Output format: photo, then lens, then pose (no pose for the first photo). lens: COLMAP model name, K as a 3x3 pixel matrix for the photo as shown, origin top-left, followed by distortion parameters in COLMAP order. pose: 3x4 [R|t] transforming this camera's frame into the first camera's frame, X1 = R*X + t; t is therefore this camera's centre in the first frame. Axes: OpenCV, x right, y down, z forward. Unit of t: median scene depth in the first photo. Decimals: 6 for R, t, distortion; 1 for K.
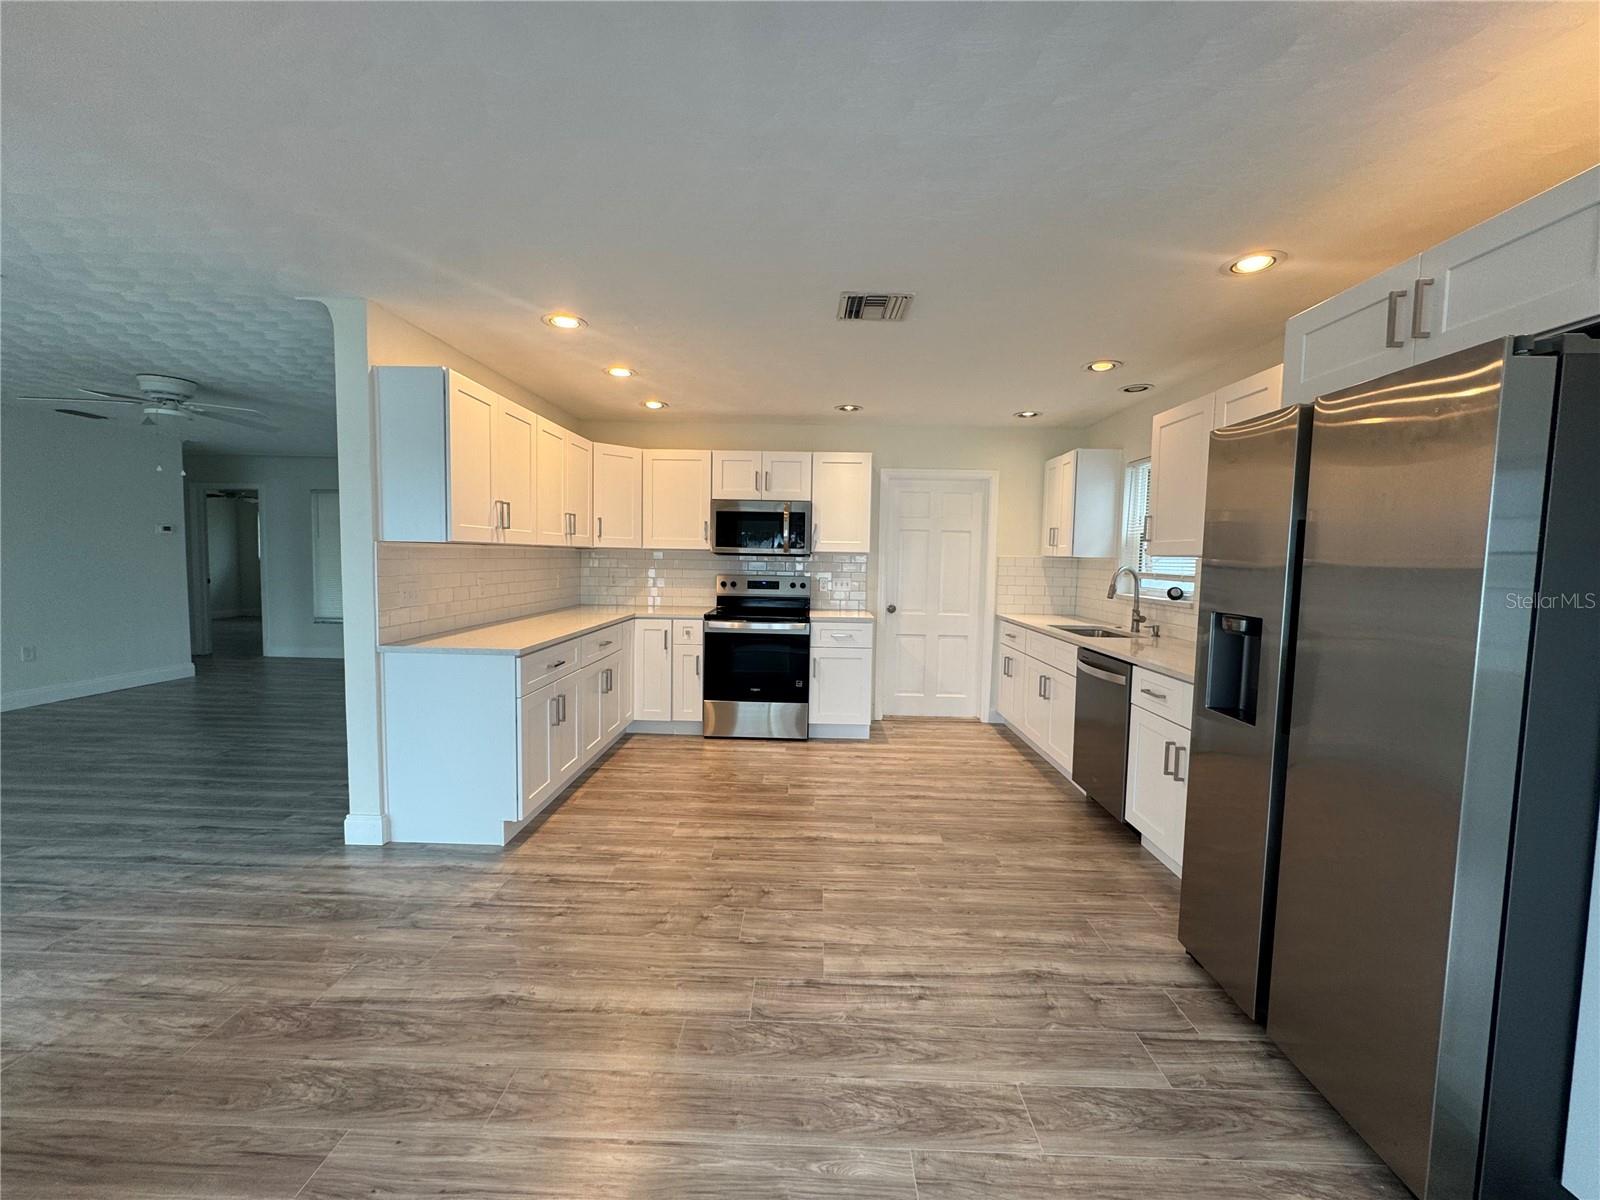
lens RADIAL K [[641.5, 0, 799.2], [0, 641.5, 597.8], [0, 0, 1]] dist [-0.003836, 0.000380]
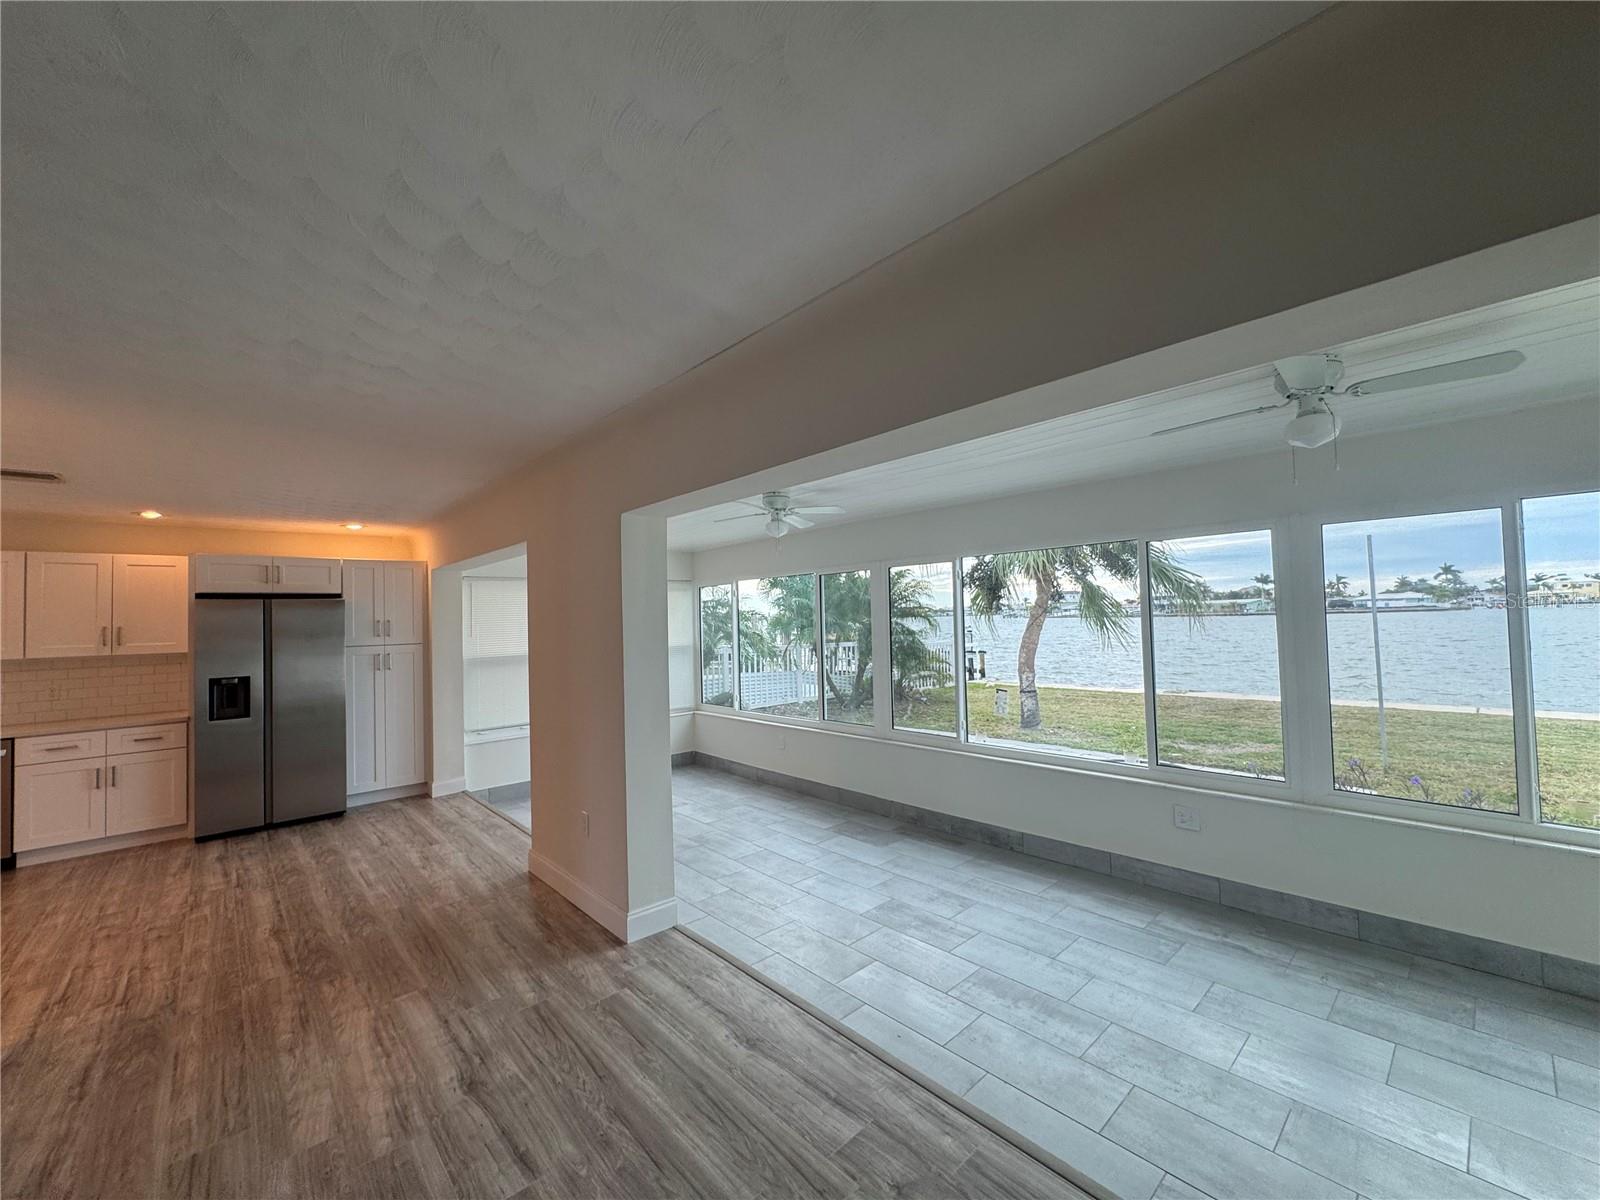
lens RADIAL K [[641.5, 0, 799.2], [0, 641.5, 597.8], [0, 0, 1]] dist [-0.003836, 0.000380]
pose [[-0.690307, 0.024614, 0.723098, -1.677136], [0.063577, 0.997619, 0.026736, -0.131976], [-0.720718, 0.064428, -0.690228, 0.699459]]
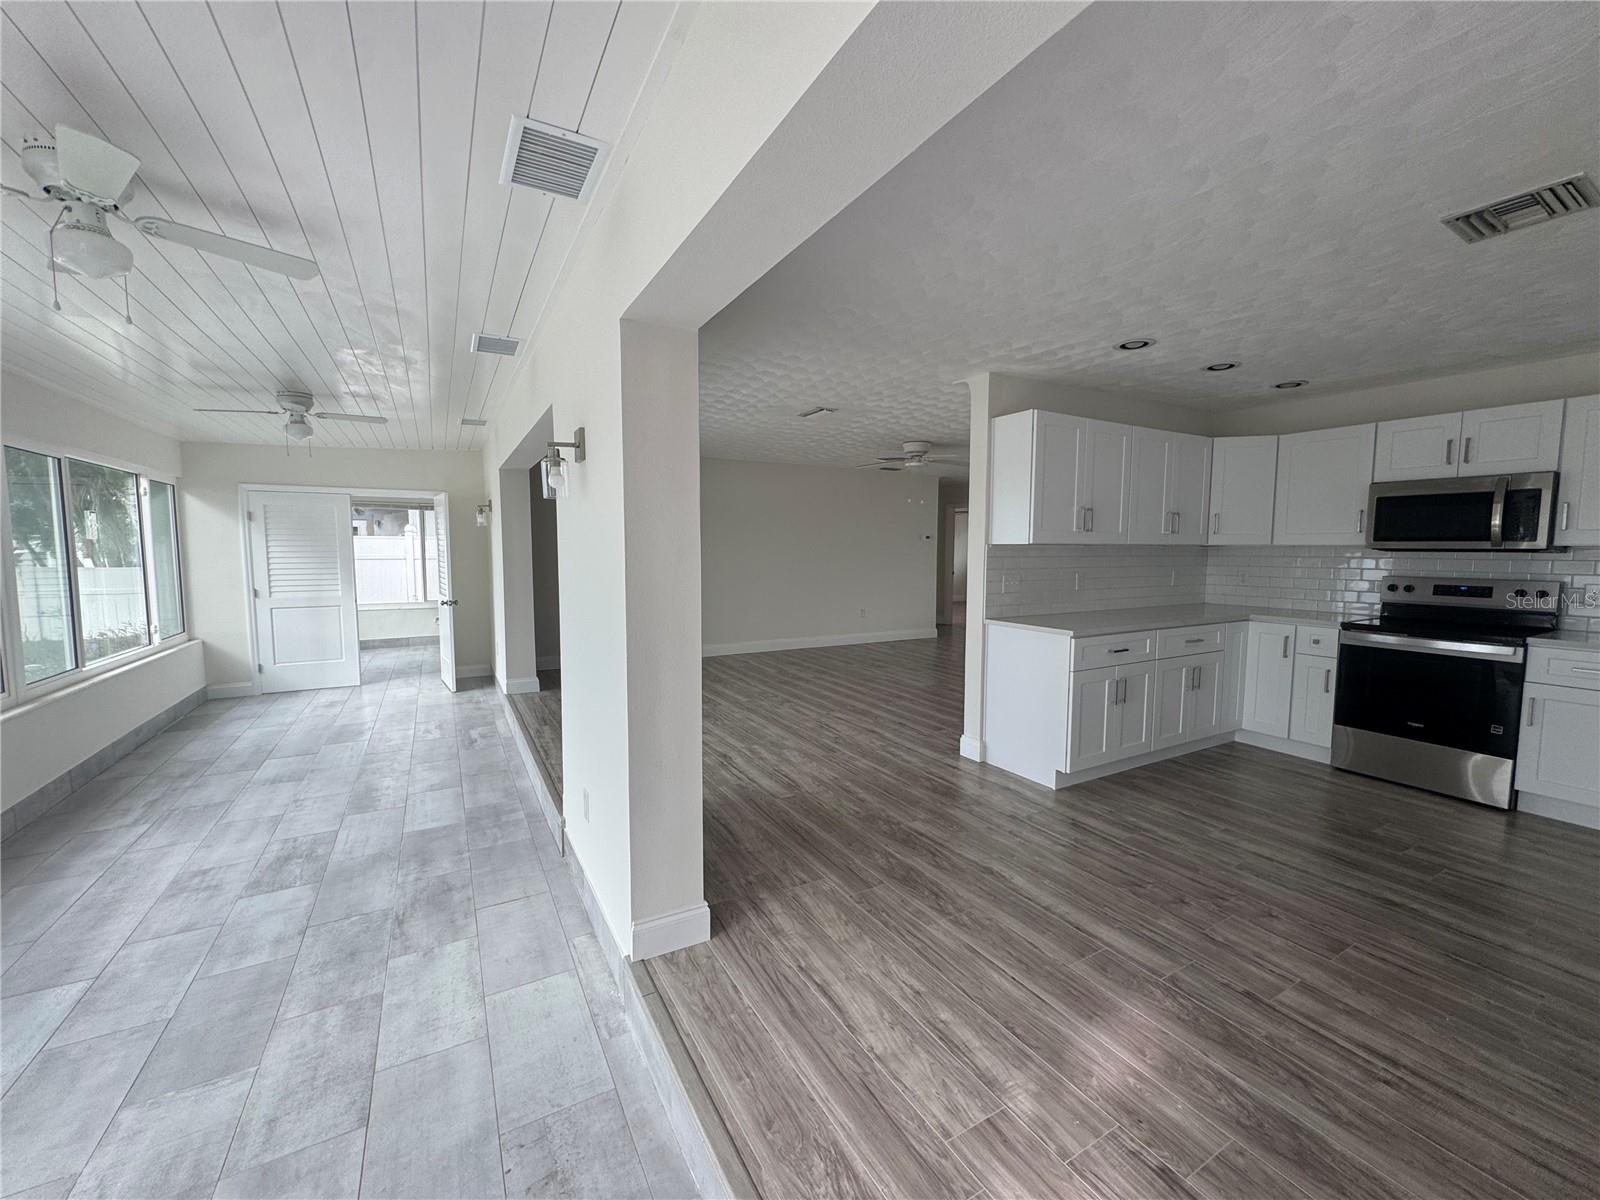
lens RADIAL K [[638.7, 0, 798.8], [0, 638.7, 598.8], [0, 0, 1]] dist [-0.002292, -0.000020]
pose [[0.514556, 0.052841, -0.855827, 0.303937], [-0.049138, 0.998276, 0.032093, 0.005056], [0.856048, 0.025540, 0.516266, -0.062676]]
